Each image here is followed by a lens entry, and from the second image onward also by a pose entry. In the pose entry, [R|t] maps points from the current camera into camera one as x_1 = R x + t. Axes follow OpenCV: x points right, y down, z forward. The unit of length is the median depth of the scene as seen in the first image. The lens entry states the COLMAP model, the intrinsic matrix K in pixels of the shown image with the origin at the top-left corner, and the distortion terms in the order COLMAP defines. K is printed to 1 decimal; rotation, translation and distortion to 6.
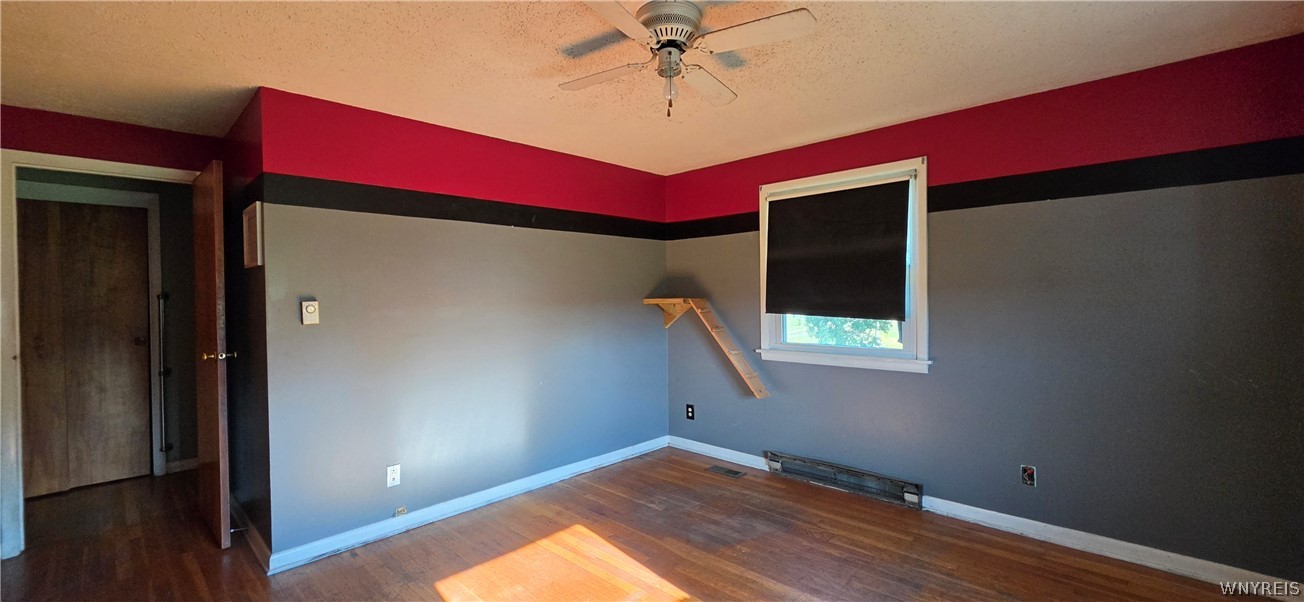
lens RADIAL K [[526.4, 0, 650.2], [0, 526.4, 300.5], [0, 0, 1]] dist [0.001617, -0.000077]
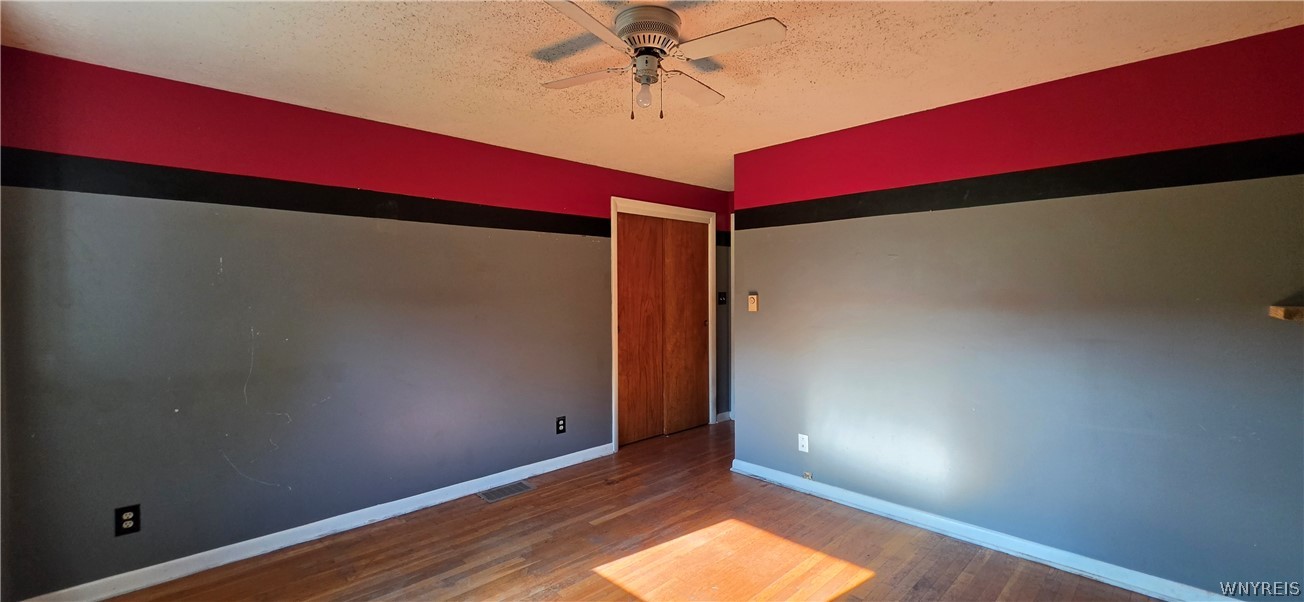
lens RADIAL K [[526.4, 0, 647.2], [0, 526.4, 301.9], [0, 0, 1]] dist [0.001617, -0.000077]
pose [[-0.013979, 0.046675, -0.998812, 0.702086], [-0.010248, 0.998851, 0.046820, -0.039202], [0.999850, 0.010890, -0.013485, 0.668947]]
